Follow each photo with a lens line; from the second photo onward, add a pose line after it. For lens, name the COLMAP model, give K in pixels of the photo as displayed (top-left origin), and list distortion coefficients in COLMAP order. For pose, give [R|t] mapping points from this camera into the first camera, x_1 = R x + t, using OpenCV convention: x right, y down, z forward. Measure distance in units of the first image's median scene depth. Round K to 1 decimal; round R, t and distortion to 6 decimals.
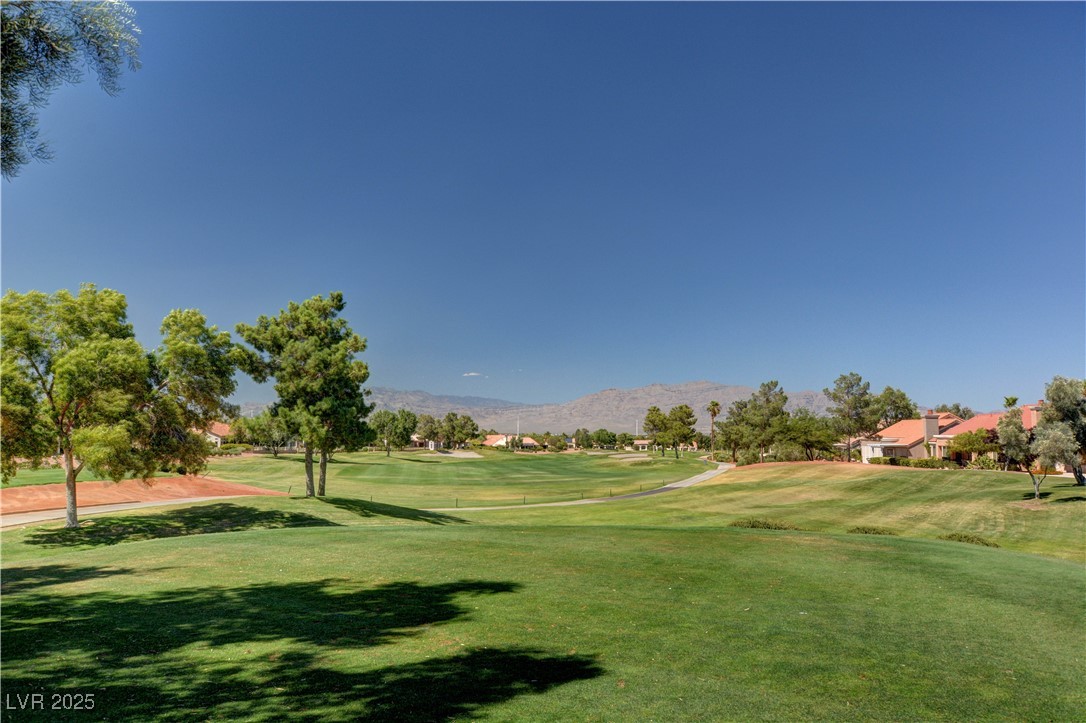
lens RADIAL K [[898.2, 0, 543.2], [0, 898.2, 362.5], [0, 0, 1]] dist [-0.000417, 0.012604]
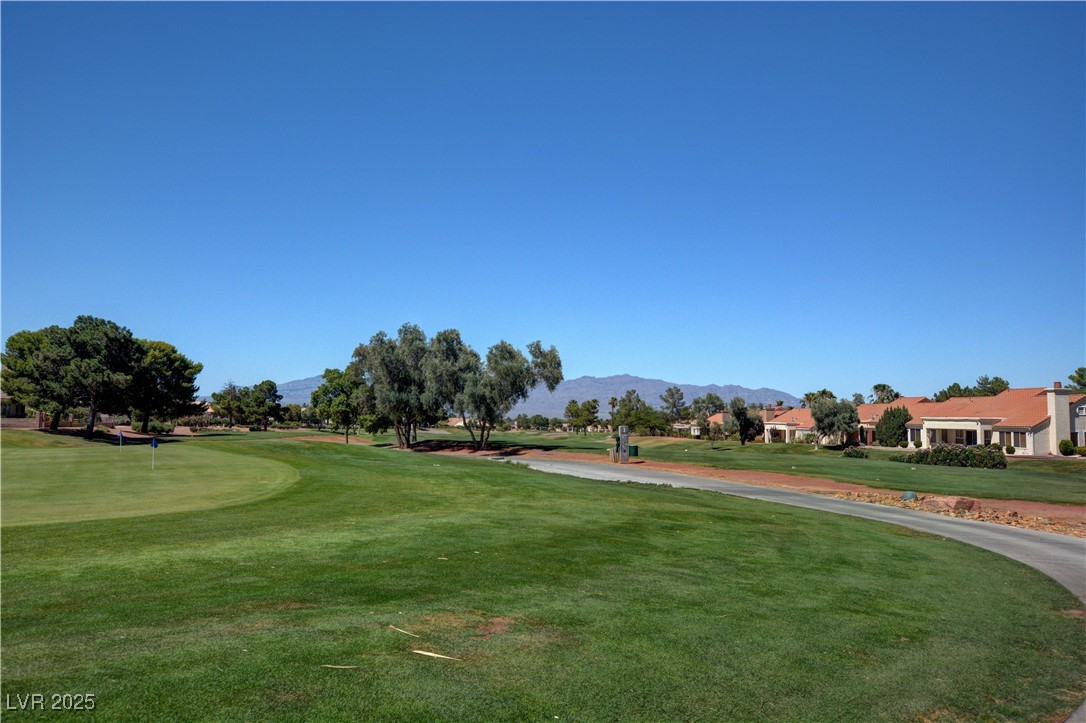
lens RADIAL K [[777.1, 0, 542.6], [0, 777.1, 360.5], [0, 0, 1]] dist [-0.007969, -0.000260]
pose [[0.997548, 0.019462, 0.067224, -0.009476], [-0.019860, 0.999789, 0.005254, -0.020500], [-0.067107, -0.006576, 0.997724, -0.244137]]
